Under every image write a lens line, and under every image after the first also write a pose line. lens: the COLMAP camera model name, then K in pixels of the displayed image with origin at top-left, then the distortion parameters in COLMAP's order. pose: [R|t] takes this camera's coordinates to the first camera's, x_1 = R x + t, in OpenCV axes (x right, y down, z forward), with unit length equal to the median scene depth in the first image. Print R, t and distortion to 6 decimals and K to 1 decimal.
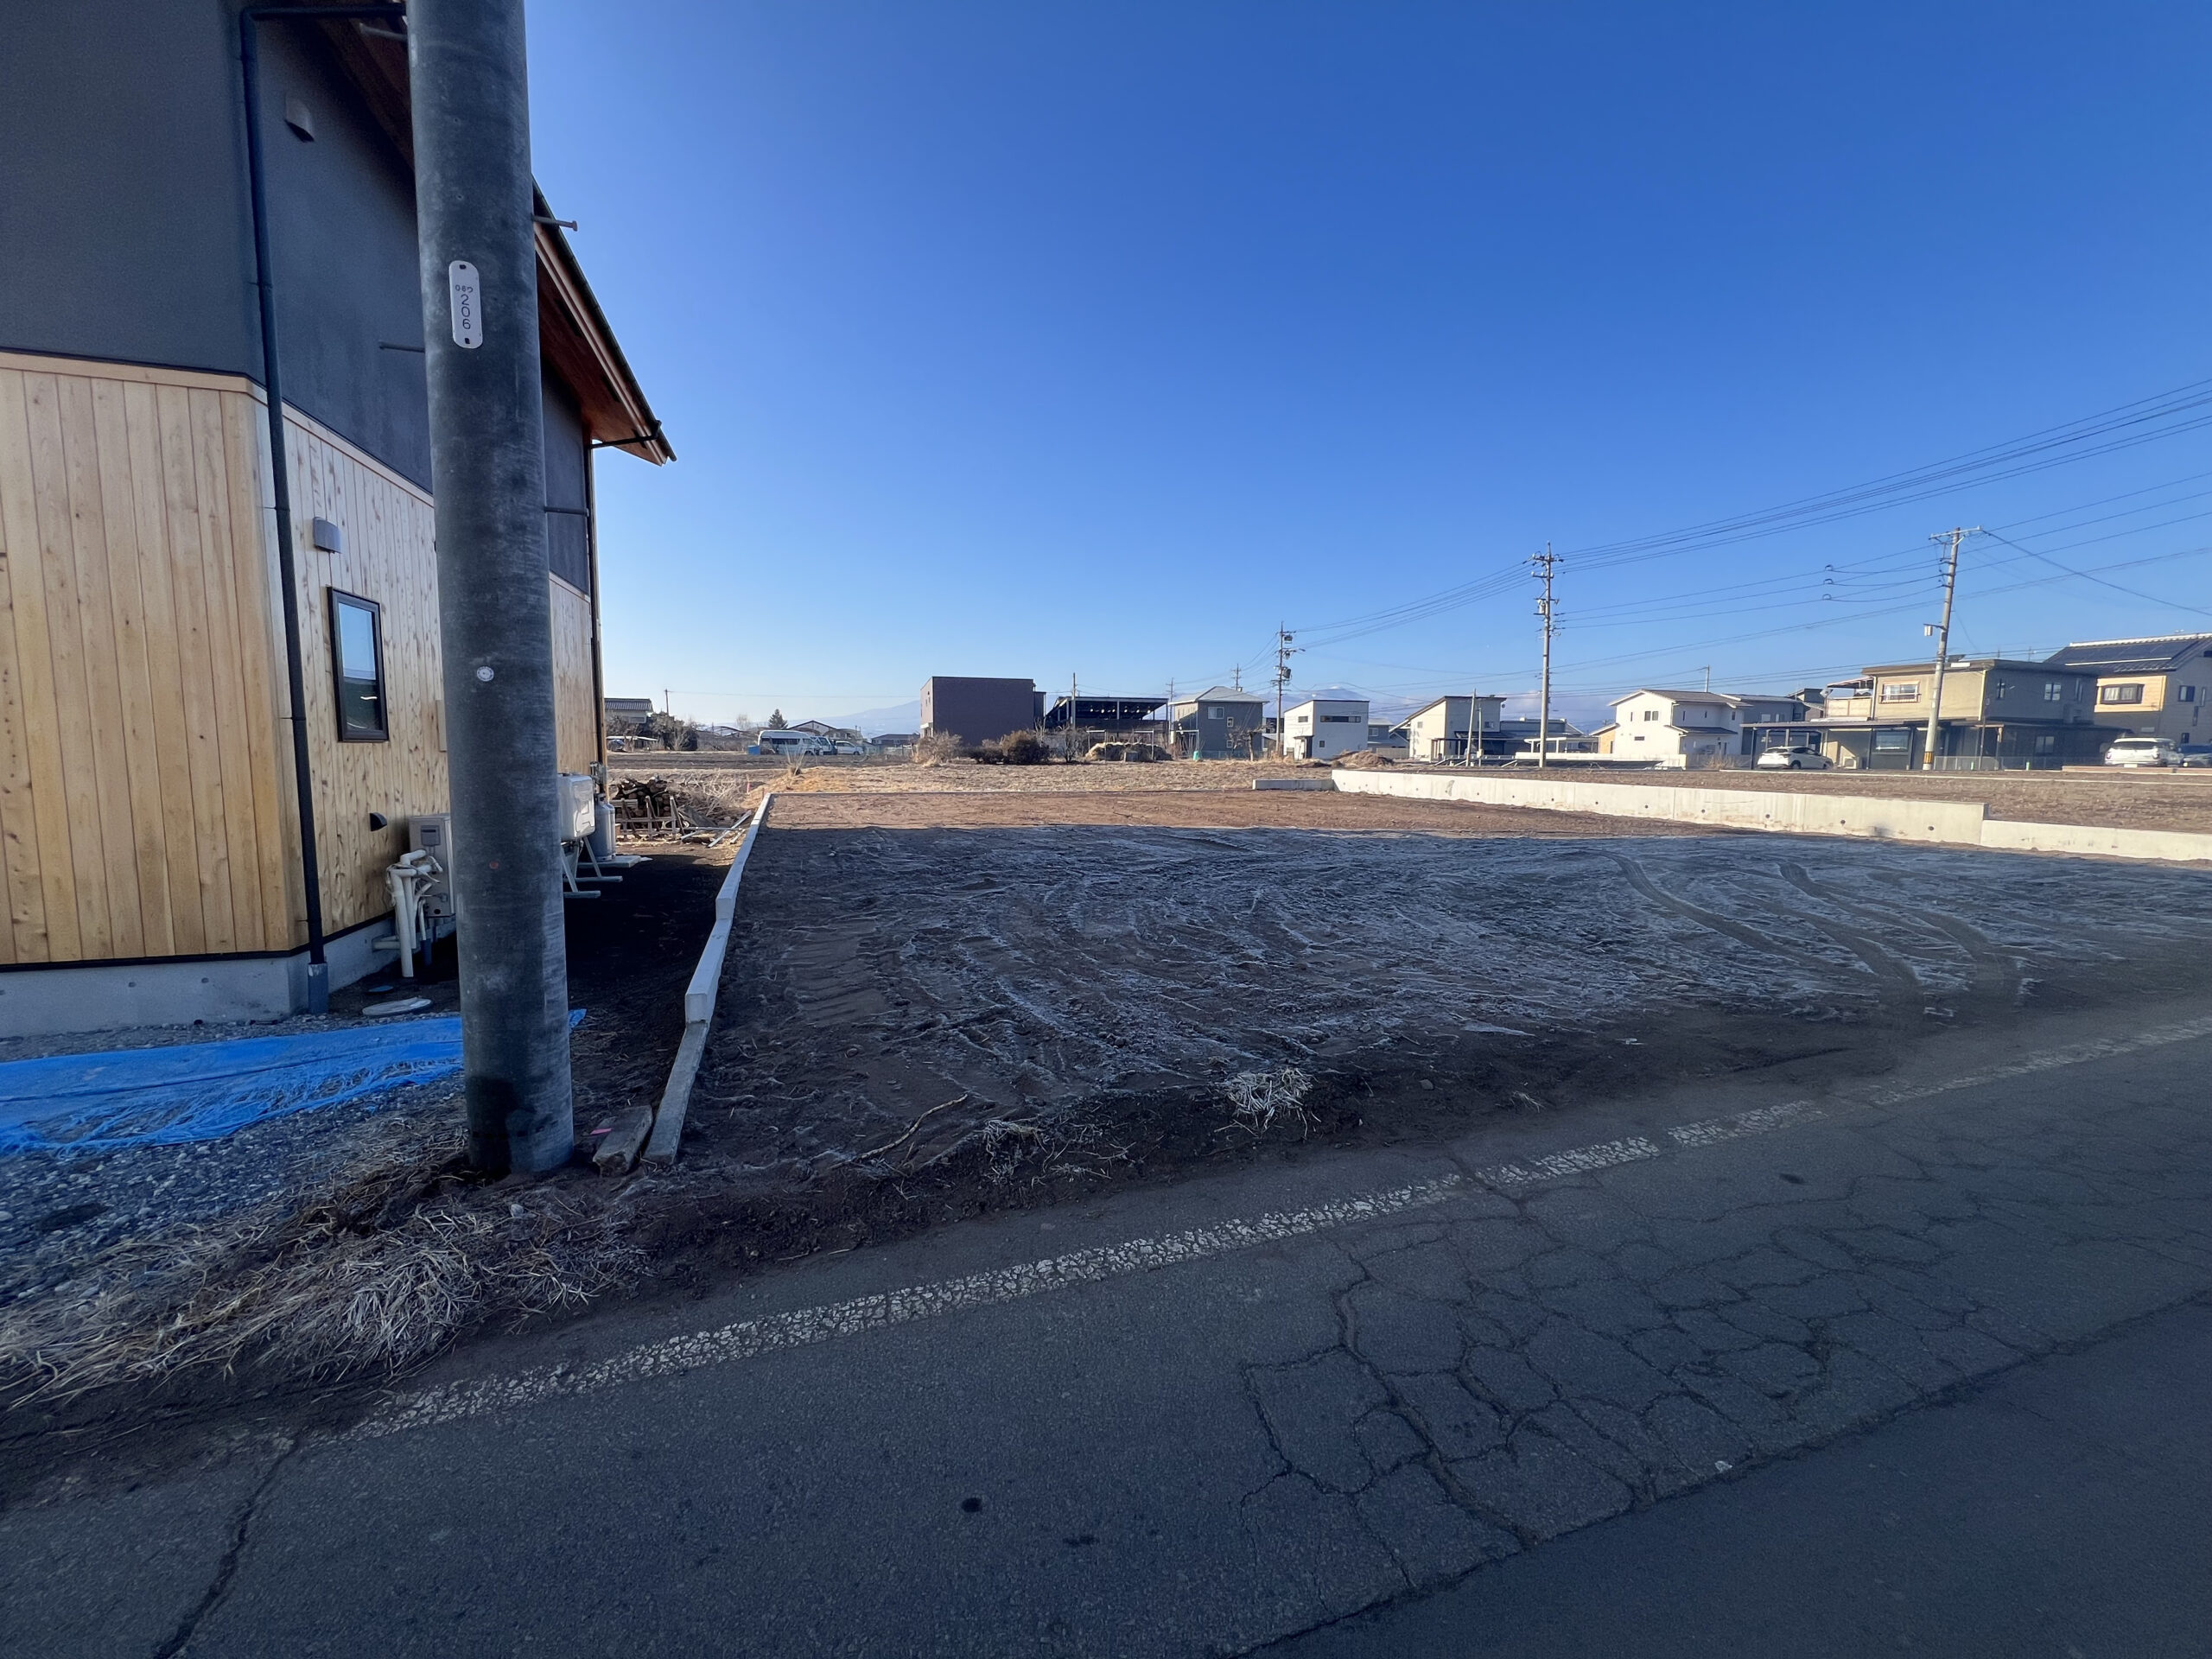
lens RADIAL K [[878.9, 0, 1100.7], [0, 878.9, 821.0], [0, 0, 1]] dist [-0.000823, -0.000120]
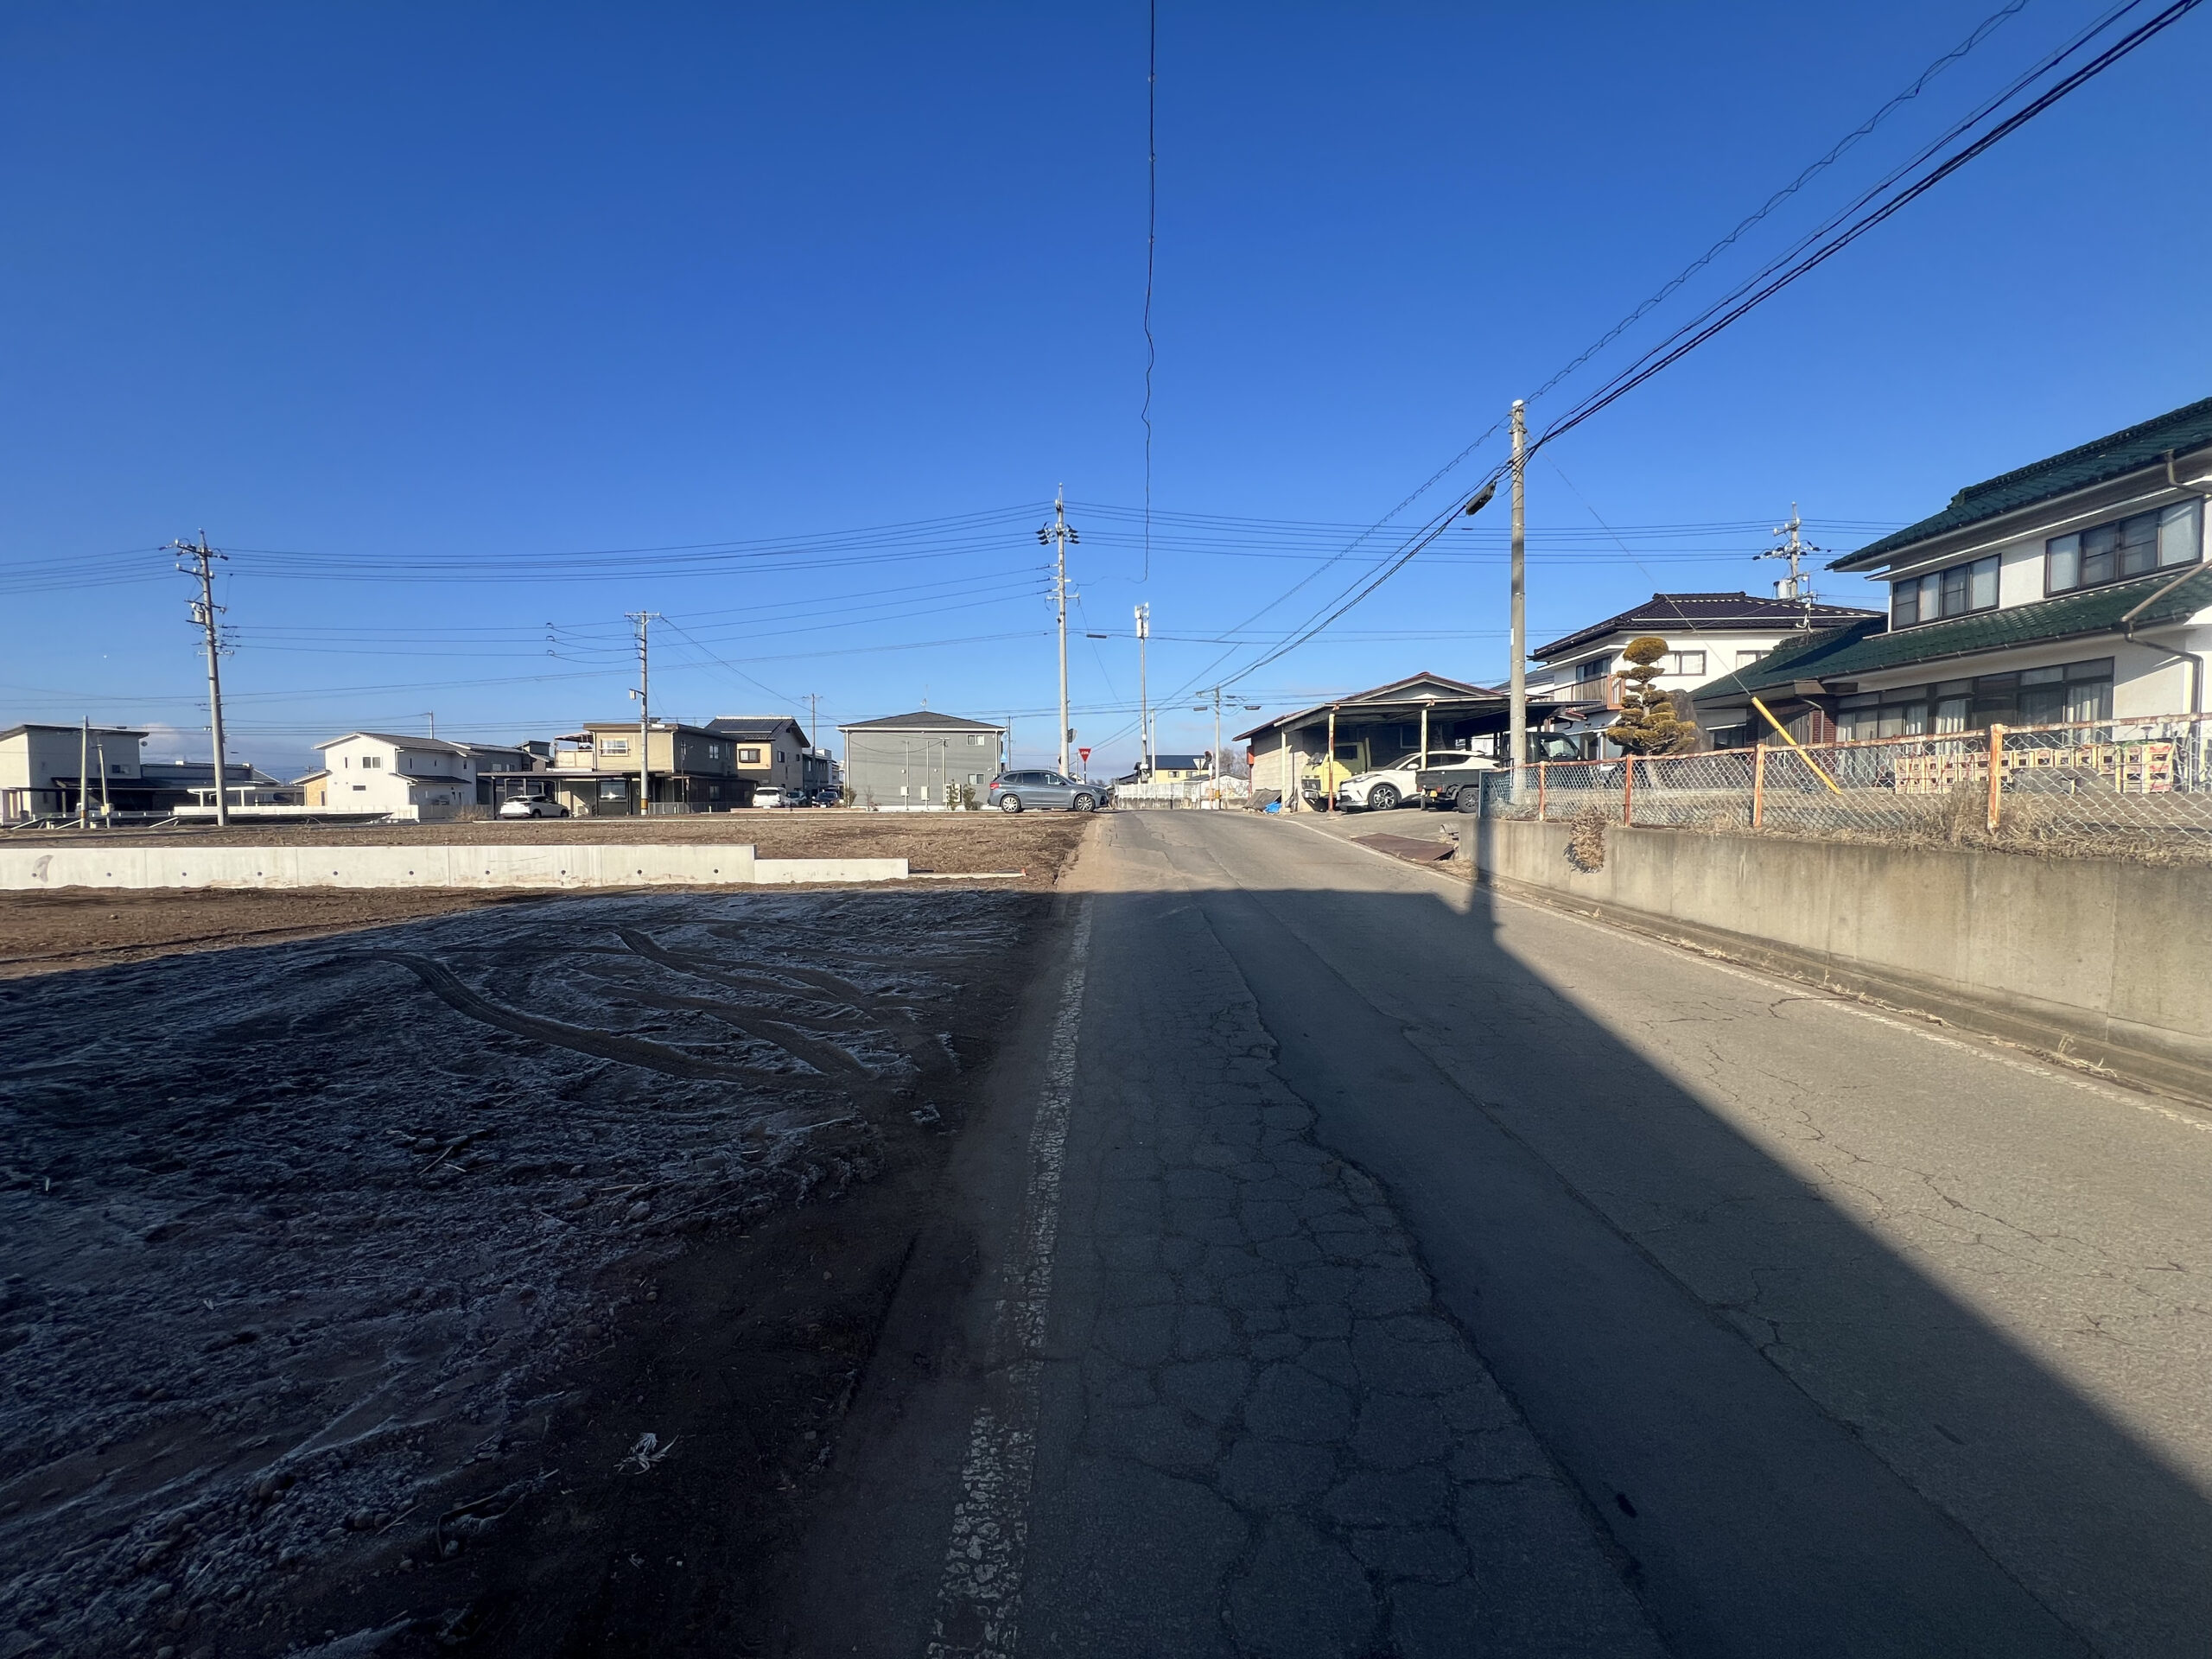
lens RADIAL K [[878.9, 0, 1105.9], [0, 878.9, 834.6], [0, 0, 1]] dist [-0.000823, -0.000120]
pose [[0.309749, -0.050082, 0.949498, 0.022720], [0.089233, 0.995736, 0.023411, -0.003990], [-0.946622, 0.077475, 0.312897, 0.051869]]
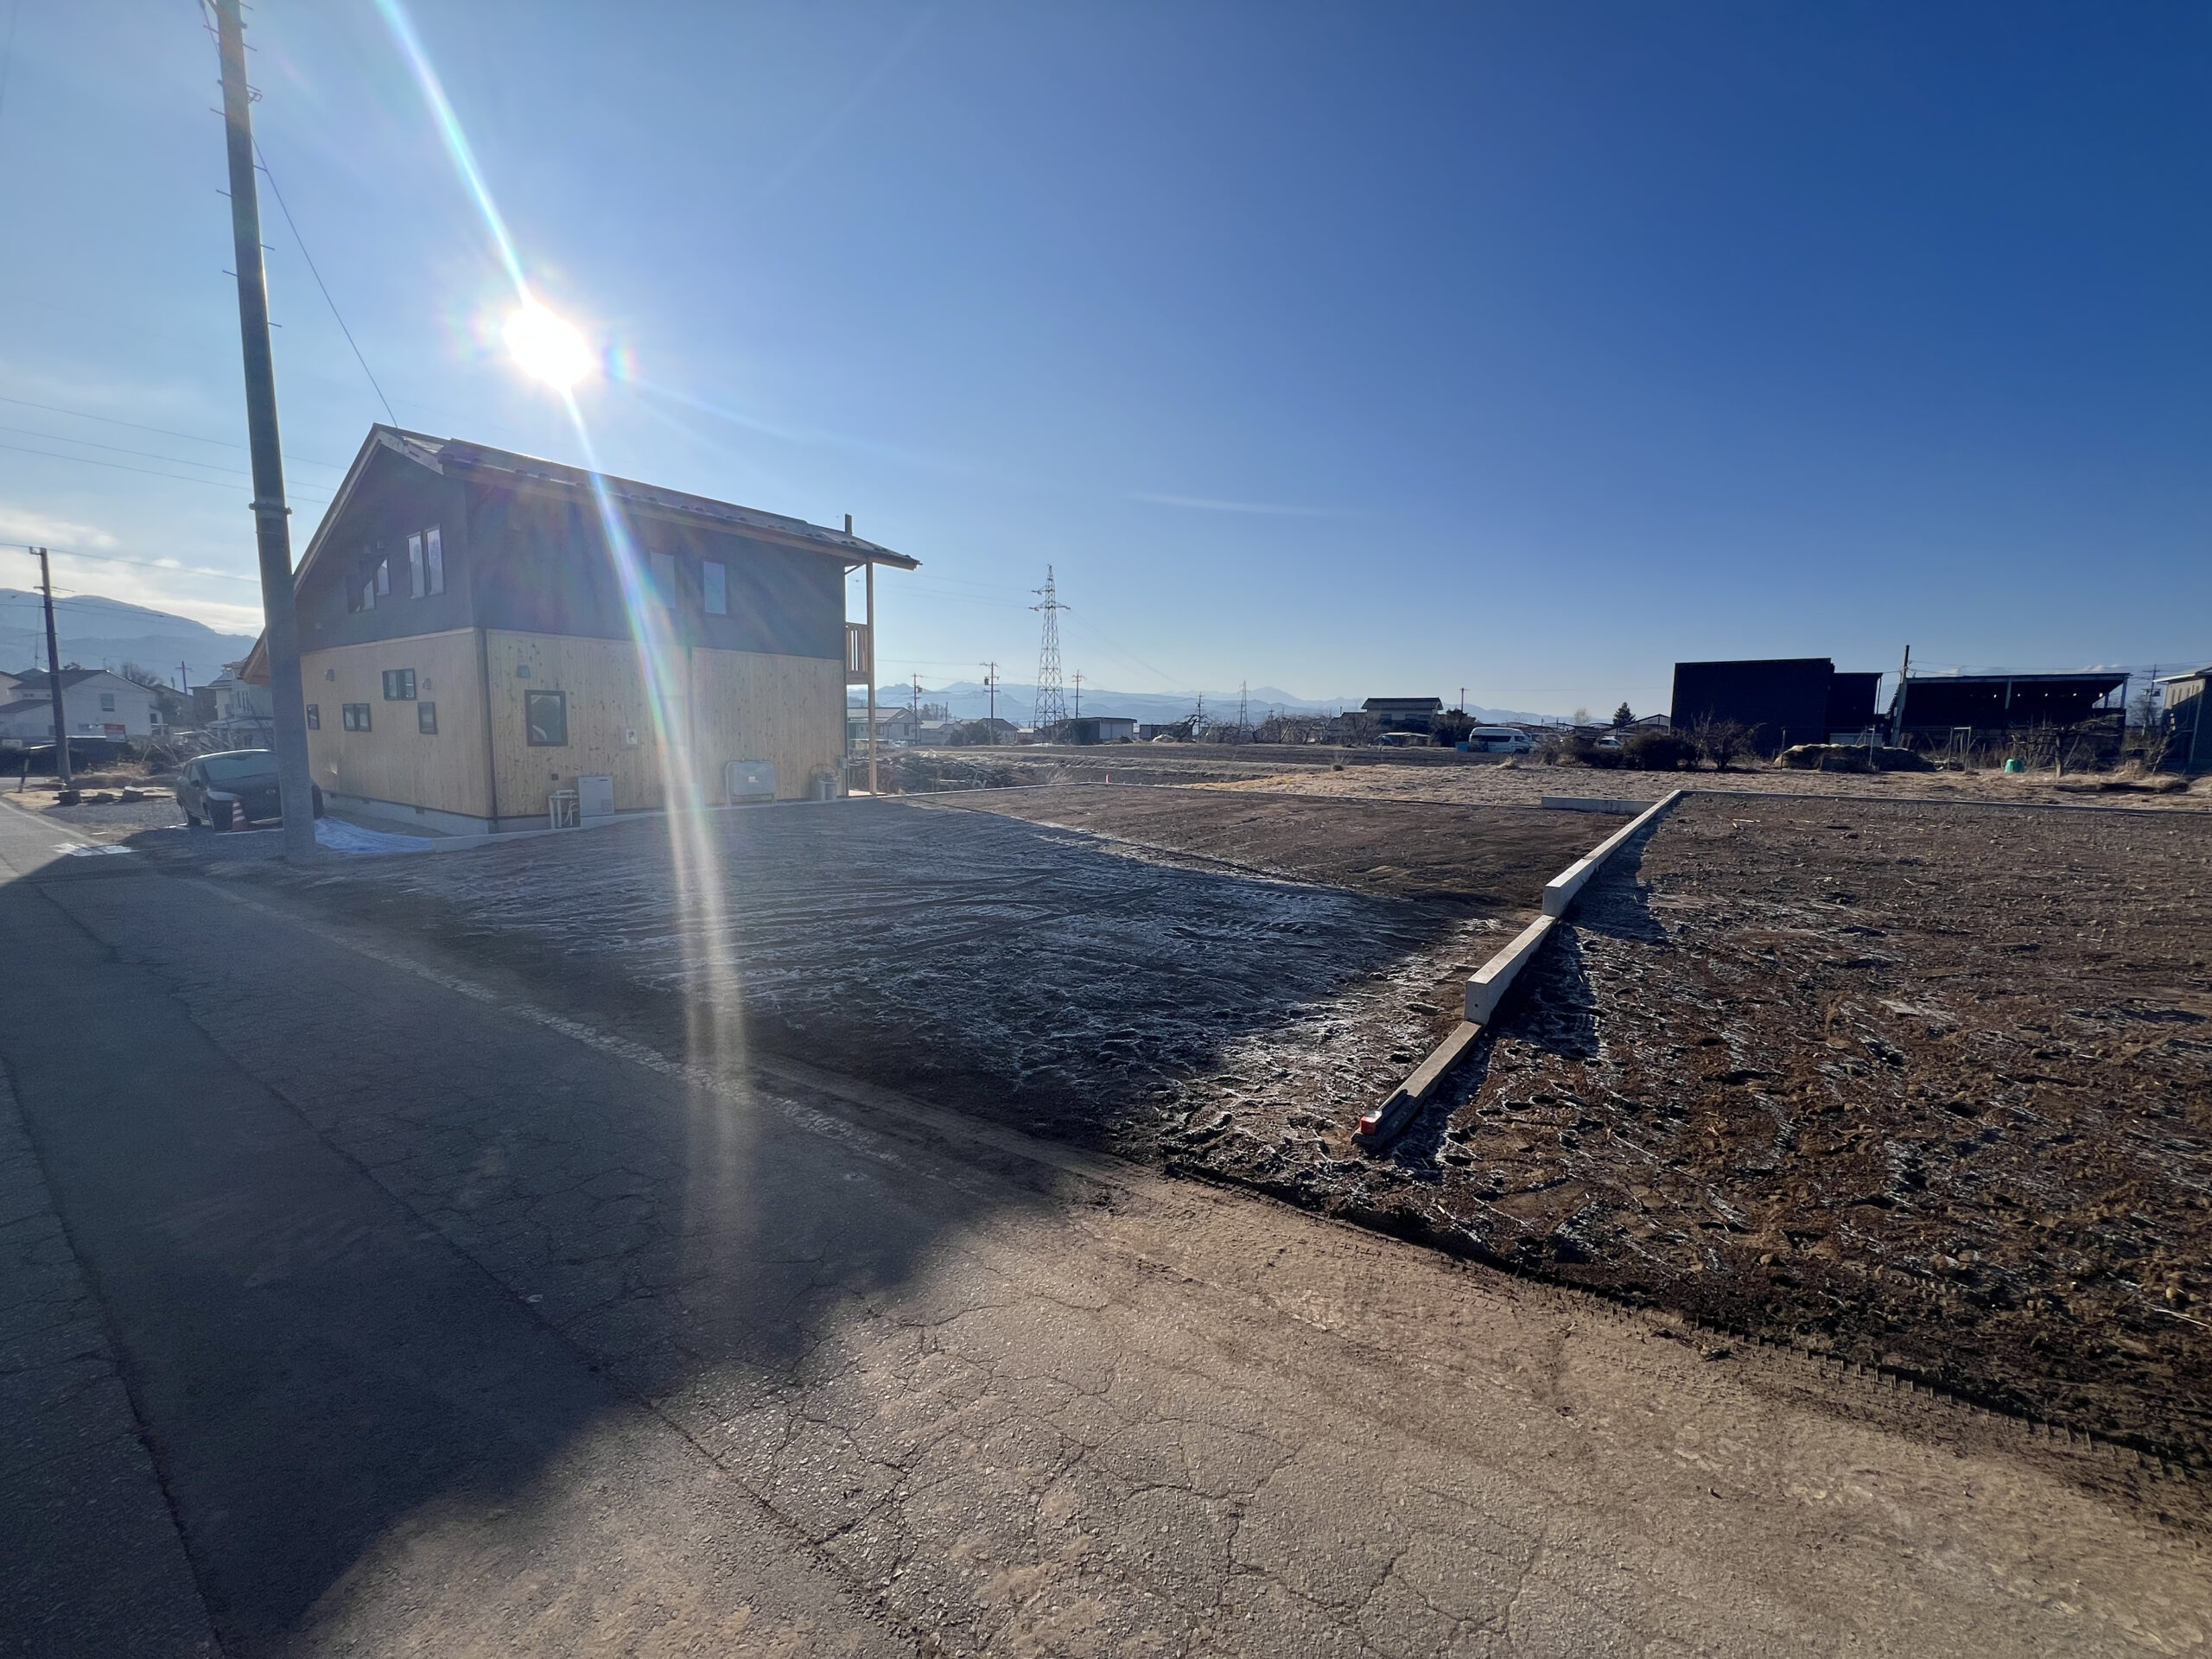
lens RADIAL K [[878.9, 0, 1102.8], [0, 878.9, 814.0], [0, 0, 1]] dist [-0.000823, -0.000120]
pose [[0.594241, 0.075633, -0.800723, 0.270573], [-0.076886, 0.996351, 0.037052, -0.013288], [0.800604, 0.039547, 0.597888, 0.092113]]
